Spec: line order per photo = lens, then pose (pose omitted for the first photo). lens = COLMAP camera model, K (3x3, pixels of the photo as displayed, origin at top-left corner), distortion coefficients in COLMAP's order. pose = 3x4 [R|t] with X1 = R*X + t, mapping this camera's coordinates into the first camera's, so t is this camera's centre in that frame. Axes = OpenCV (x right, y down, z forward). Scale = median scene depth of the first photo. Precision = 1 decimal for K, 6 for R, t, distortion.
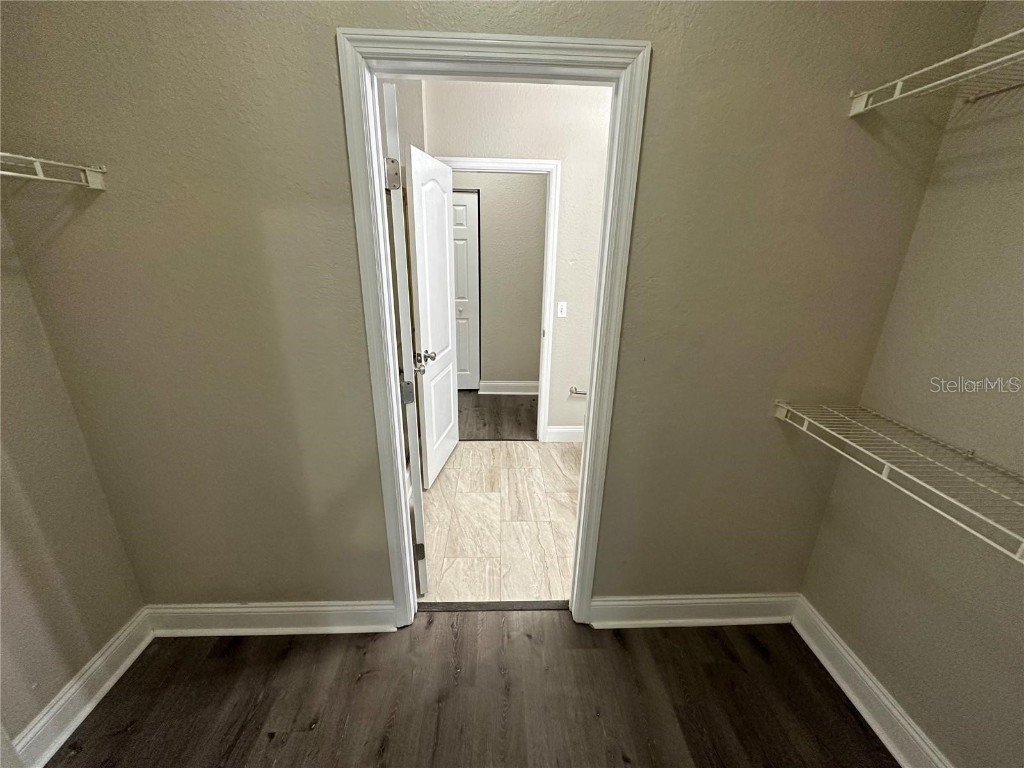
lens RADIAL K [[408.7, 0, 512.3], [0, 408.7, 382.6], [0, 0, 1]] dist [-0.002830, 0.000183]
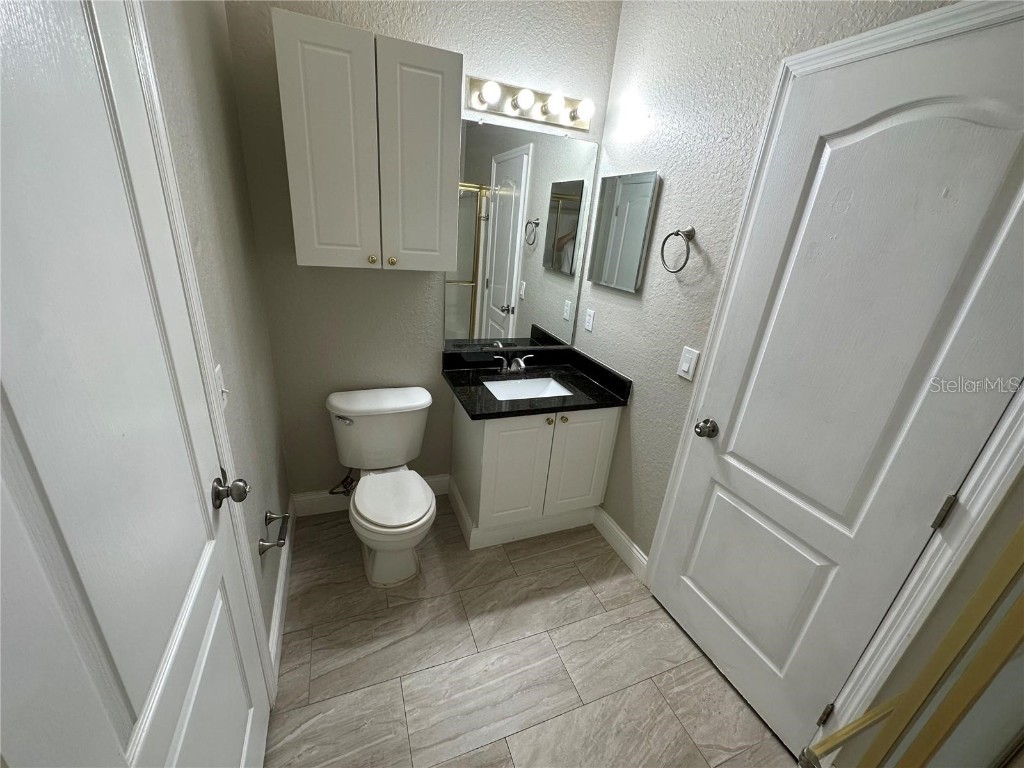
lens RADIAL K [[408.7, 0, 512.3], [0, 408.7, 382.6], [0, 0, 1]] dist [-0.002830, 0.000183]
pose [[-0.337377, -0.389445, 0.857035, -0.284906], [0.219616, 0.852730, 0.473942, -0.326897], [-0.915394, 0.348115, -0.202163, 0.938326]]
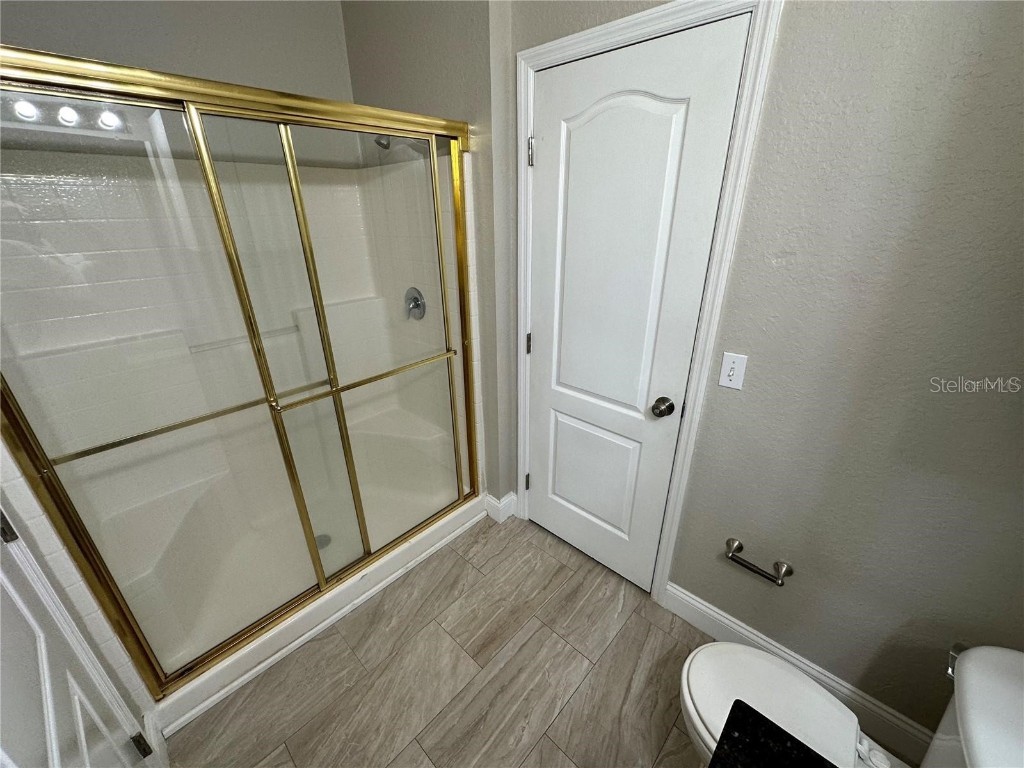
lens RADIAL K [[408.7, 0, 512.3], [0, 408.7, 382.6], [0, 0, 1]] dist [-0.002830, 0.000183]
pose [[0.707636, 0.251502, -0.660301, 0.271285], [-0.211720, 0.967042, 0.141439, -0.199321], [0.674111, 0.039711, 0.737562, 0.595235]]
